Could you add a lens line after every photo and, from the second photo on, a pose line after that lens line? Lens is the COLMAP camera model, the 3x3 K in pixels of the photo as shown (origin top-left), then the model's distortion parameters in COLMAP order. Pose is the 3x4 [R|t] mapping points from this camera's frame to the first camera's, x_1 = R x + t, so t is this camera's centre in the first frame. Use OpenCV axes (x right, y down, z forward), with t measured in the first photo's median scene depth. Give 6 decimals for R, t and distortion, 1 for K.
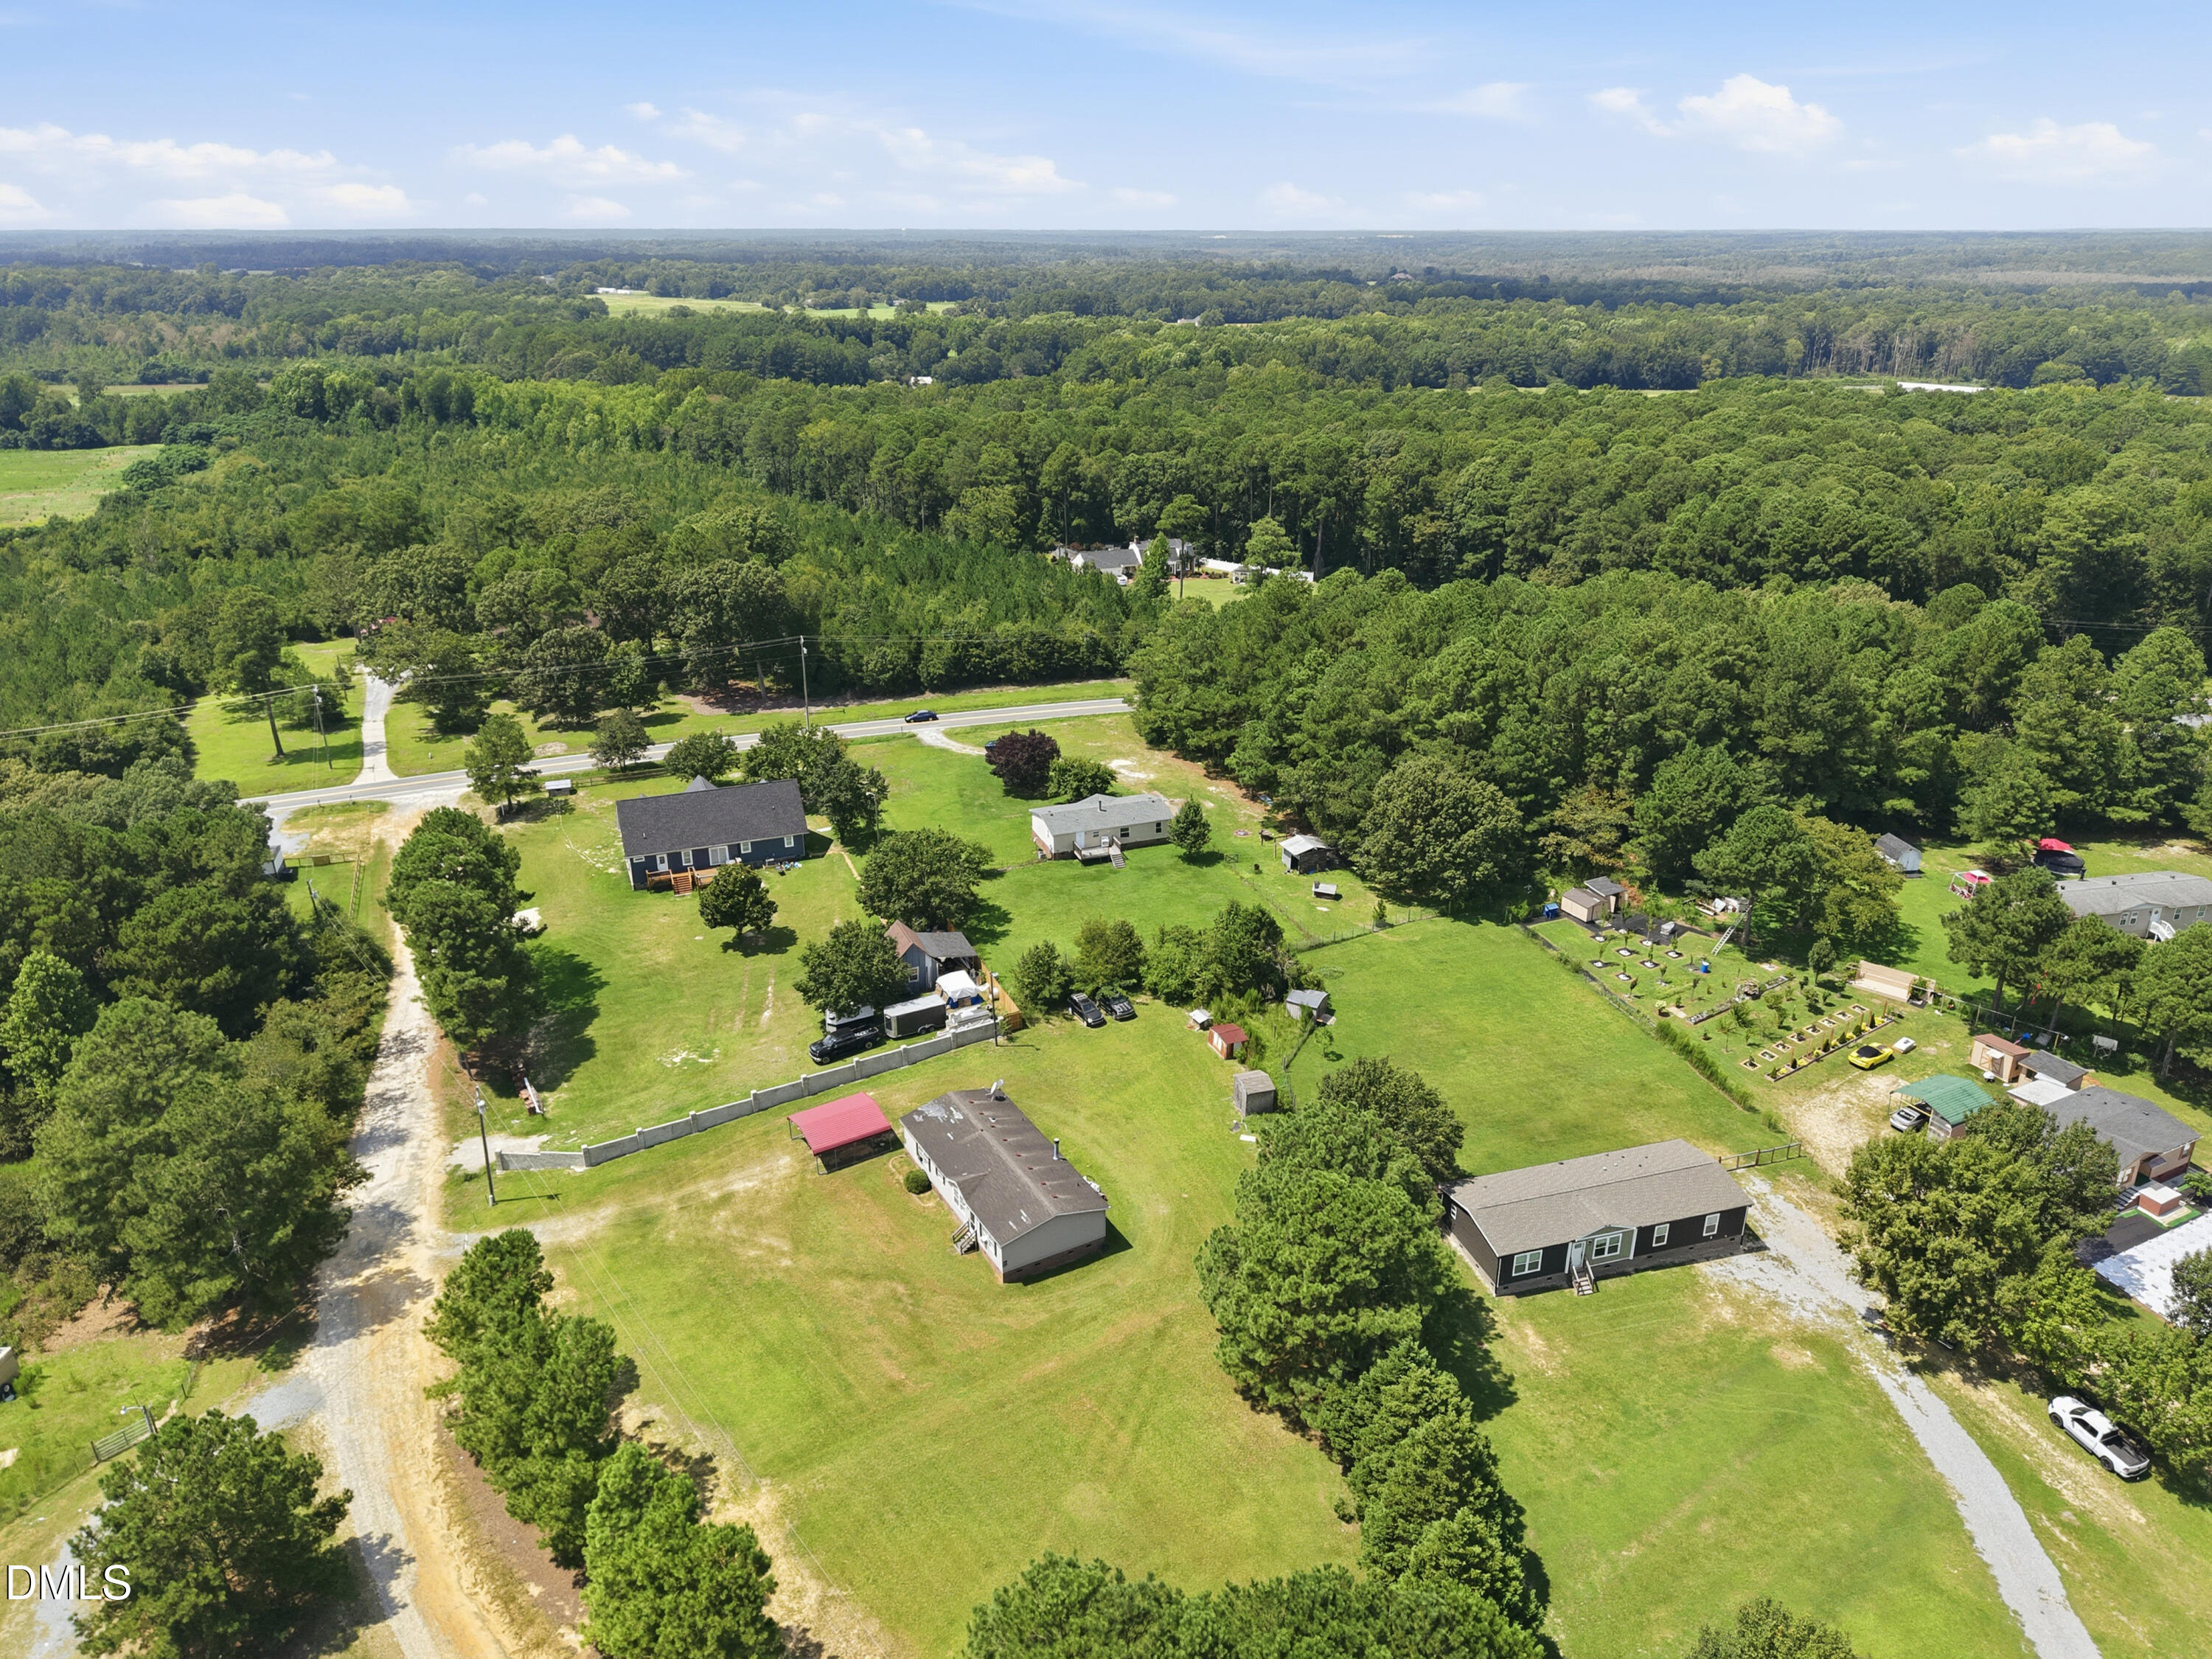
lens RADIAL K [[1512.3, 0, 1106.0], [0, 1512.3, 829.5], [0, 0, 1]] dist [0.030188, -0.029915]
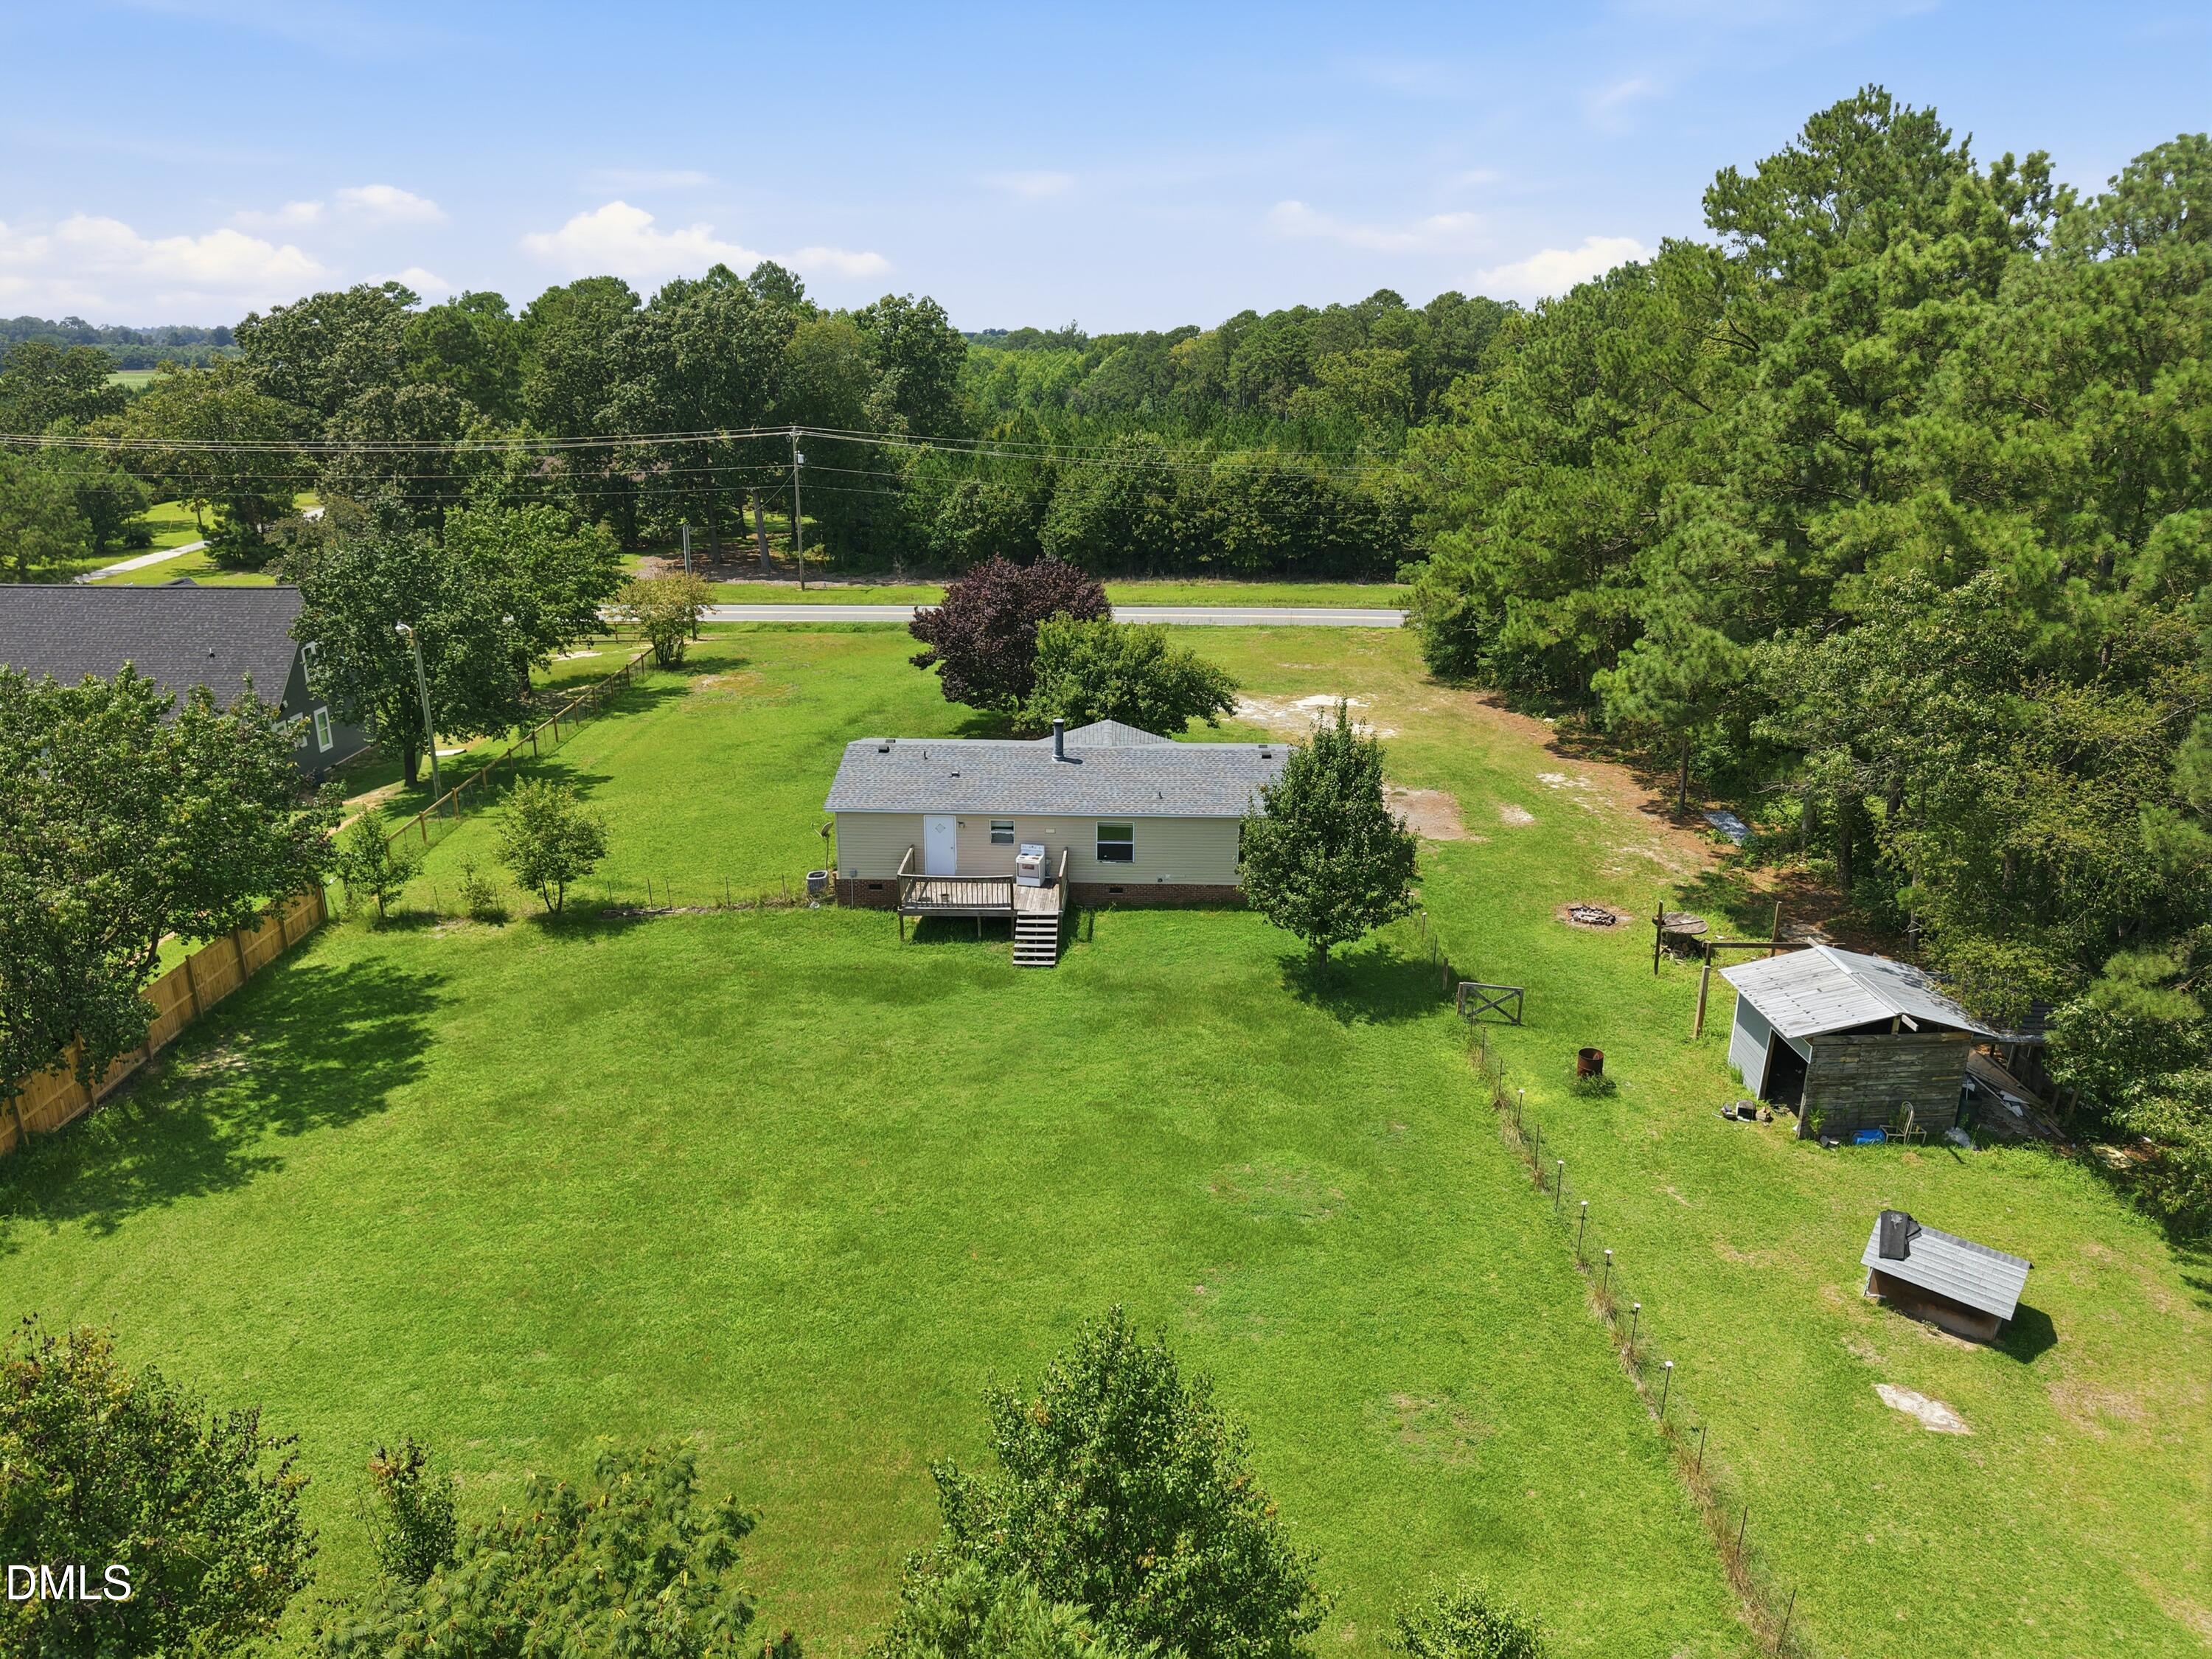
lens RADIAL K [[1461.9, 0, 1108.9], [0, 1461.9, 857.3], [0, 0, 1]] dist [0.055163, -0.066372]
pose [[0.932419, 0.129075, -0.337542, 0.101645], [-0.144004, 0.989386, -0.019456, 0.009925], [0.331448, 0.066749, 0.941109, 0.769712]]
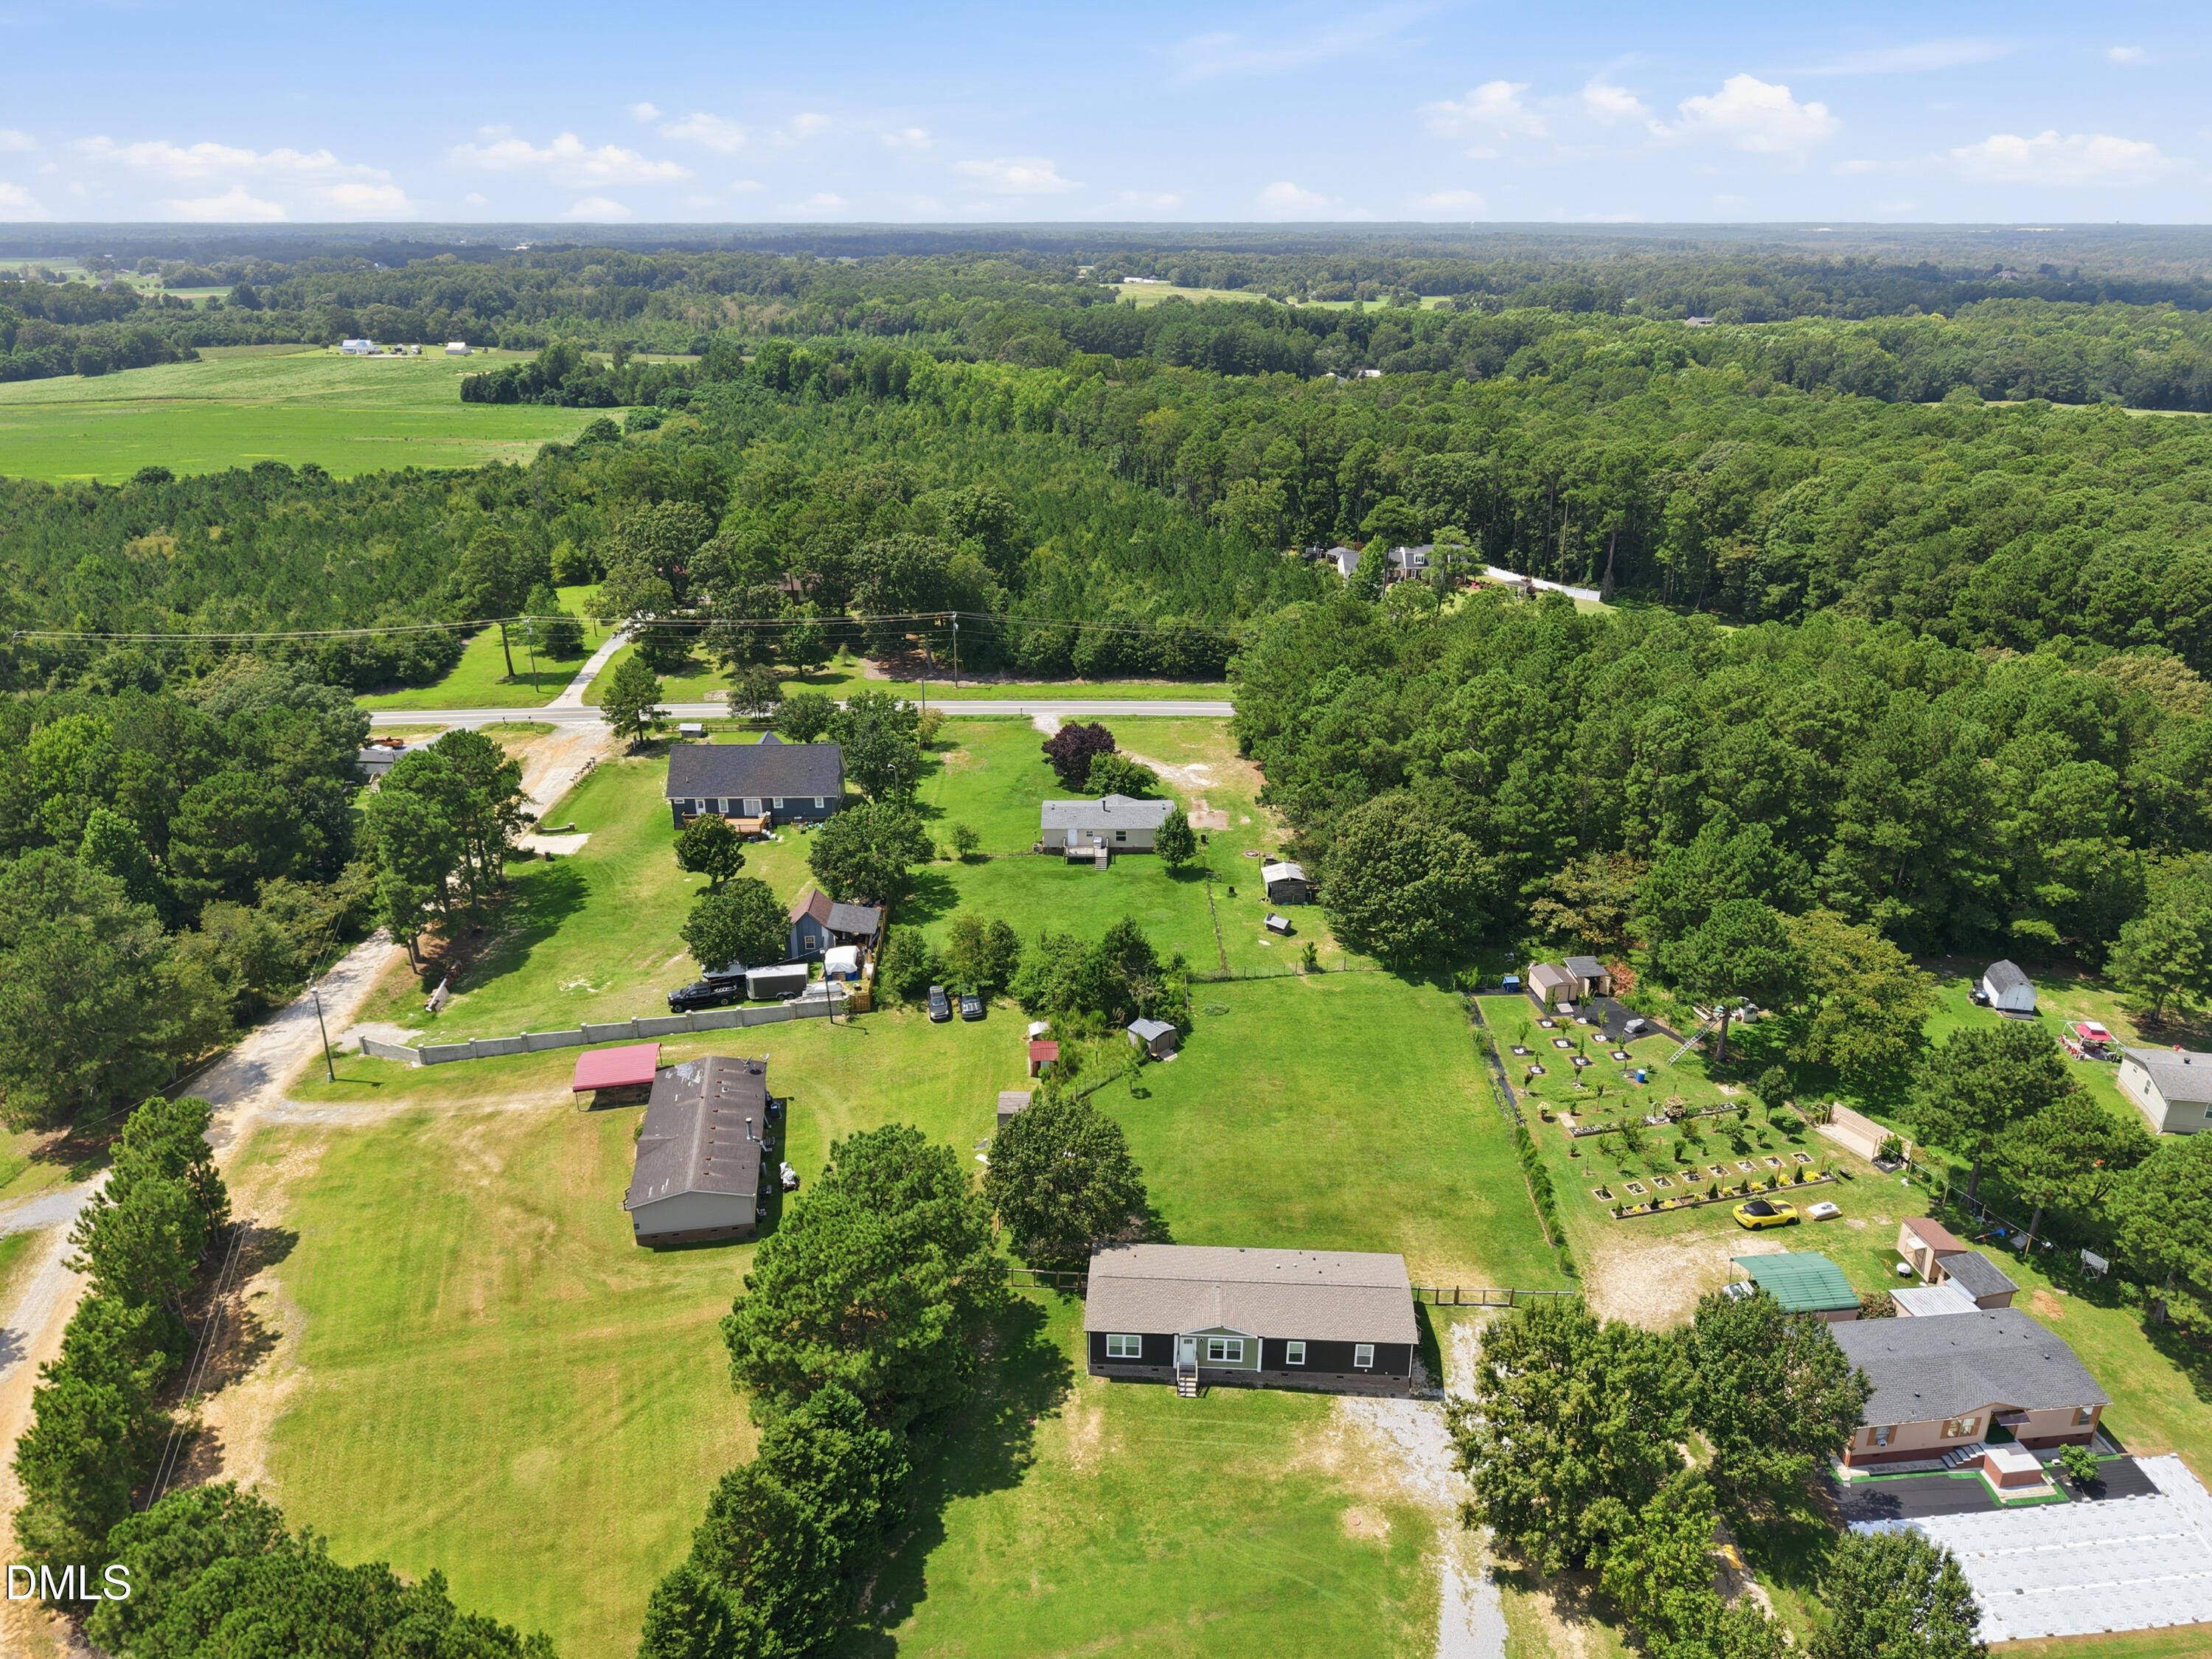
lens RADIAL K [[1512.3, 0, 1106.0], [0, 1512.3, 829.5], [0, 0, 1]] dist [0.030188, -0.029915]
pose [[0.939607, 0.129150, -0.316953, 0.315798], [-0.127786, 0.991482, 0.025180, -0.025796], [0.317505, 0.016843, 0.948107, 0.080962]]
